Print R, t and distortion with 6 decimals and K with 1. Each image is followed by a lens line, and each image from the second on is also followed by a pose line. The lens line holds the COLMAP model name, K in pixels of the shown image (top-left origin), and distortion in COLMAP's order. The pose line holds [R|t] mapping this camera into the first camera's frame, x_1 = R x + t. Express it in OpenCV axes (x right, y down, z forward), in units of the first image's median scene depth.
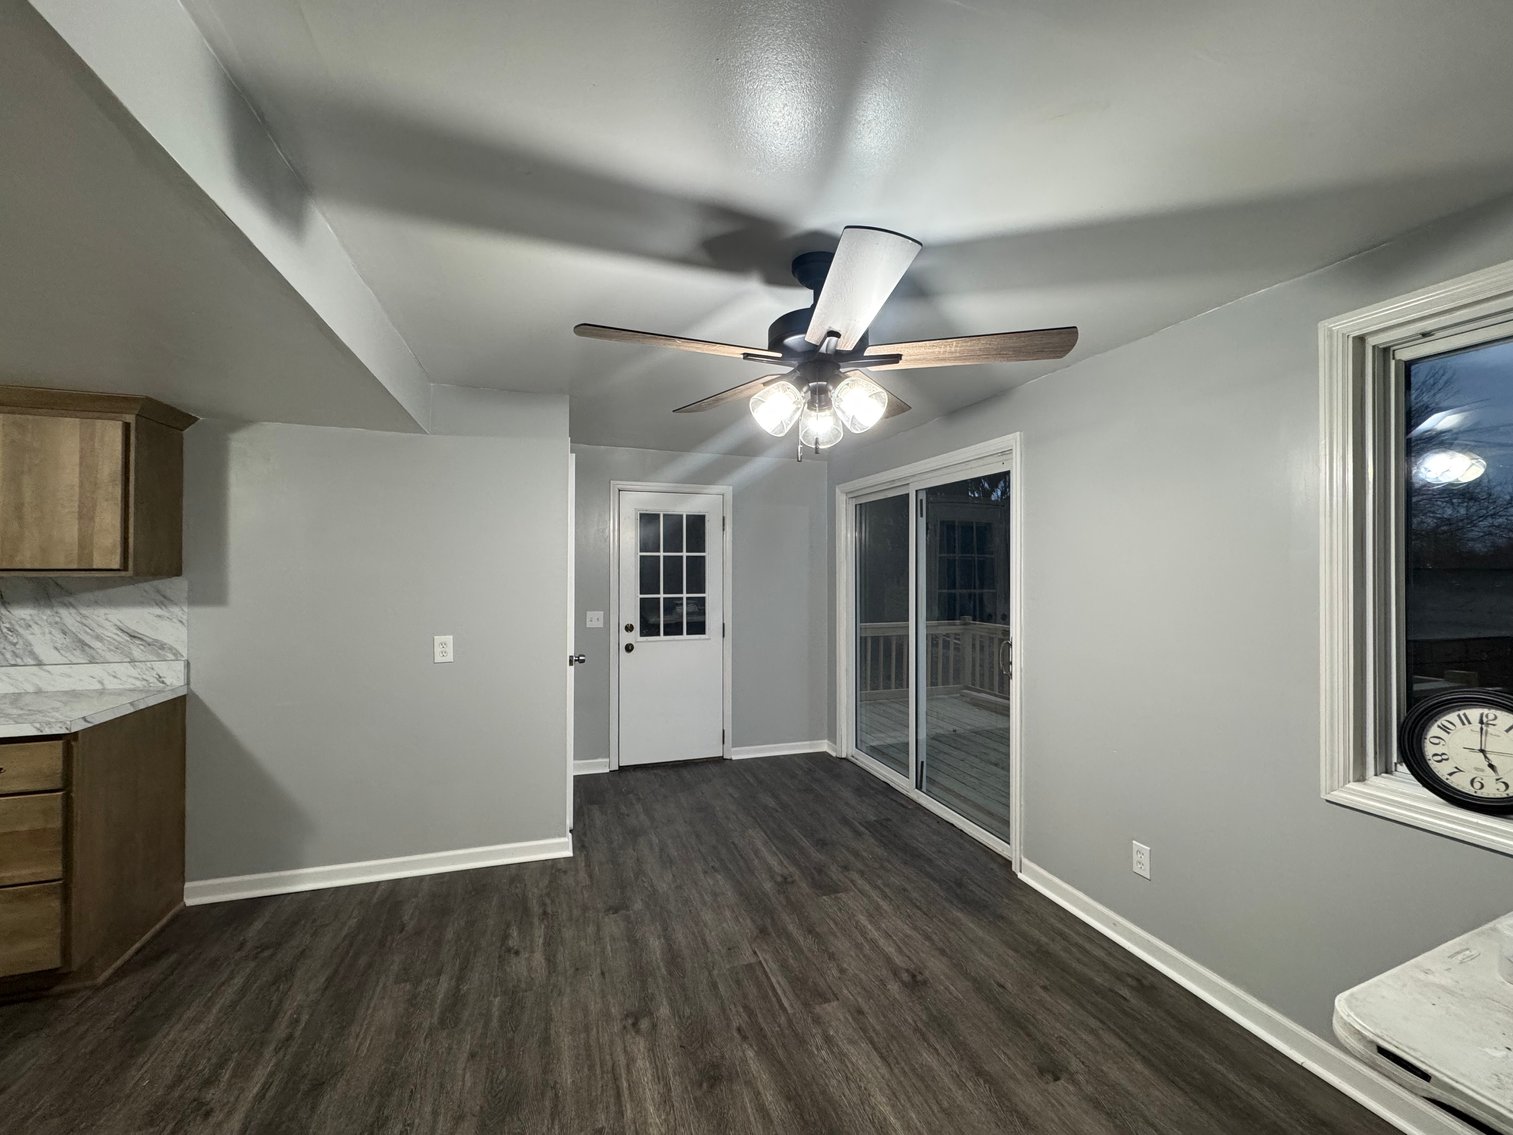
lens RADIAL K [[603.6, 0, 751.8], [0, 603.6, 566.4], [0, 0, 1]] dist [0.000903, 0.000113]
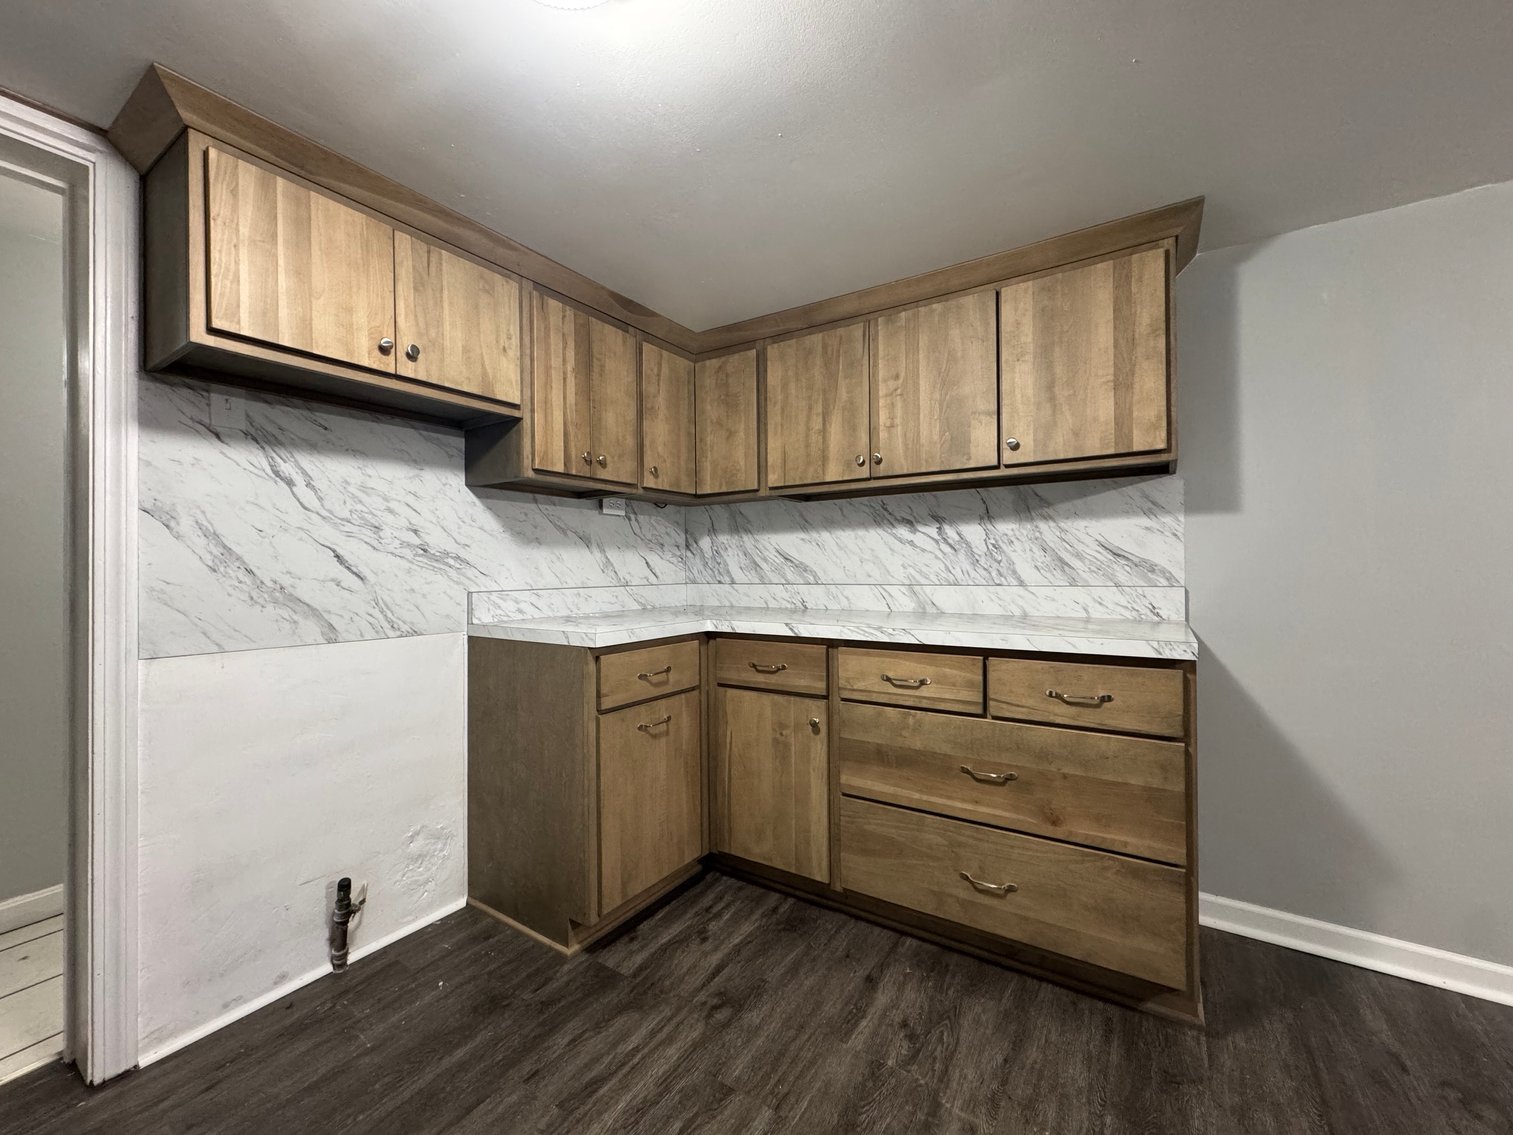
lens RADIAL K [[603.6, 0, 764.0], [0, 603.6, 566.9], [0, 0, 1]] dist [0.000903, 0.000113]
pose [[0.624668, -0.008394, -0.780845, -0.710789], [0.014903, 0.999888, 0.001174, 0.127066], [0.780748, -0.012370, 0.624724, 0.145563]]
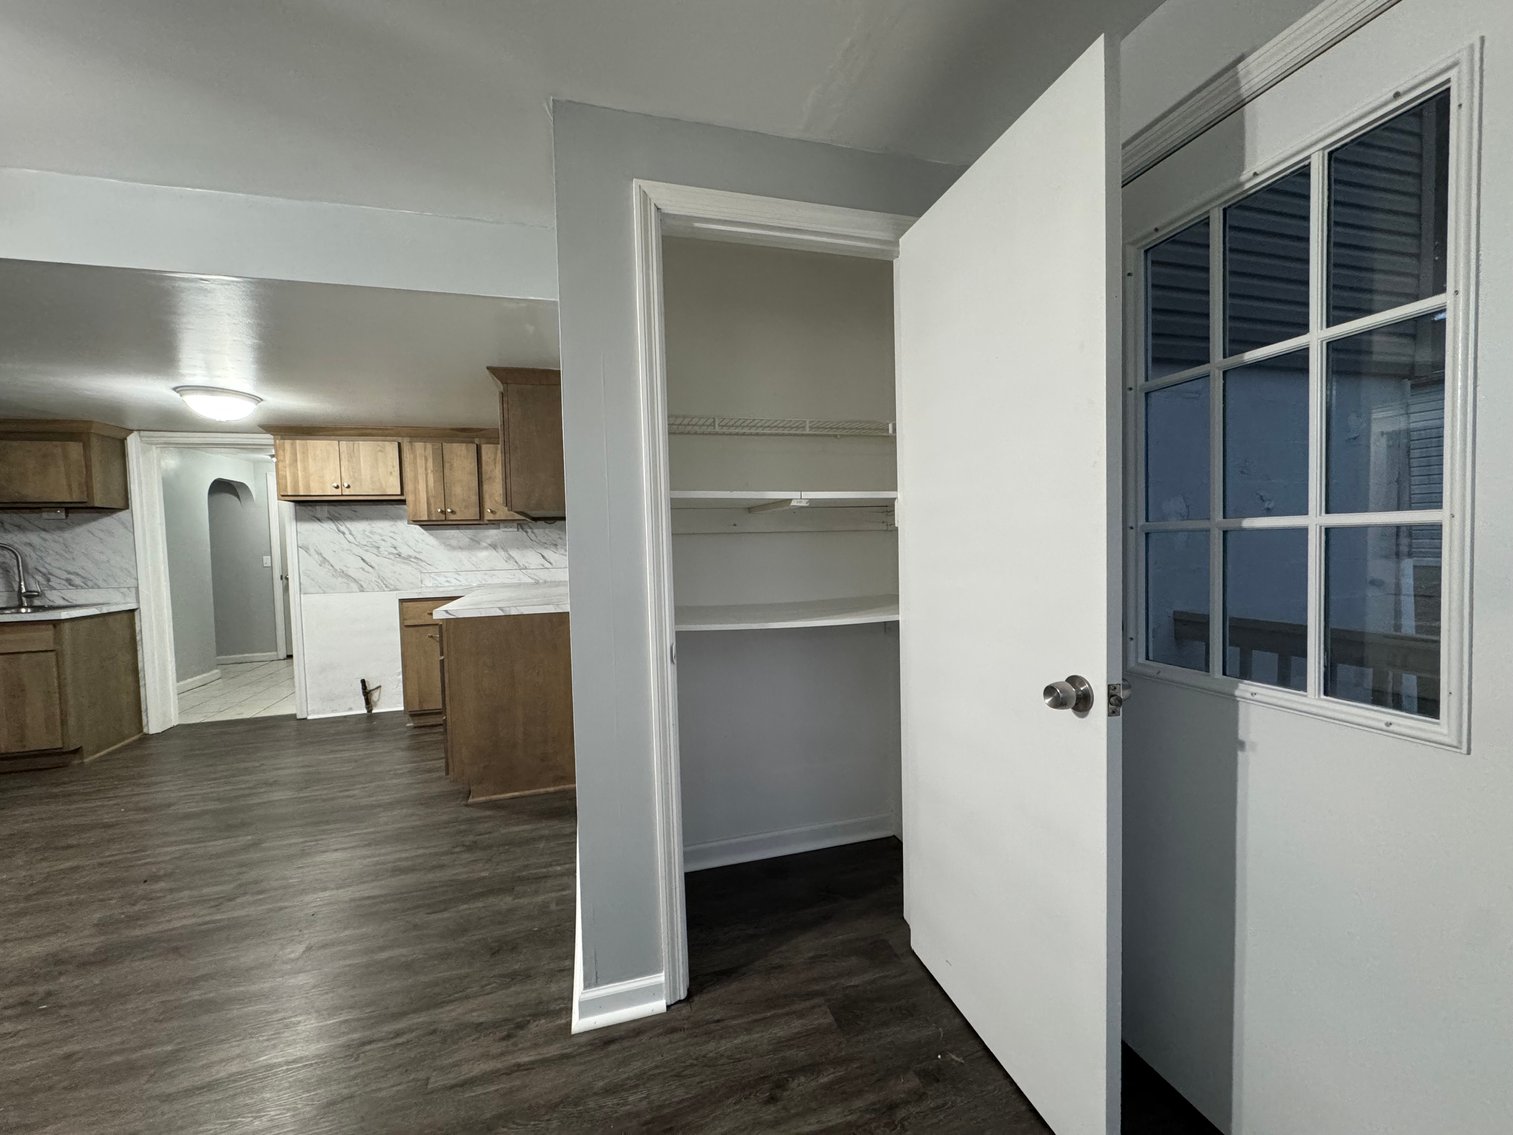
lens RADIAL K [[603.6, 0, 751.1], [0, 603.6, 566.9], [0, 0, 1]] dist [0.000903, 0.000113]
pose [[-0.038015, 0.043192, -0.998343, 0.225253], [0.030688, 0.998645, 0.042037, 0.090339], [0.998806, -0.029039, -0.039289, 1.445336]]
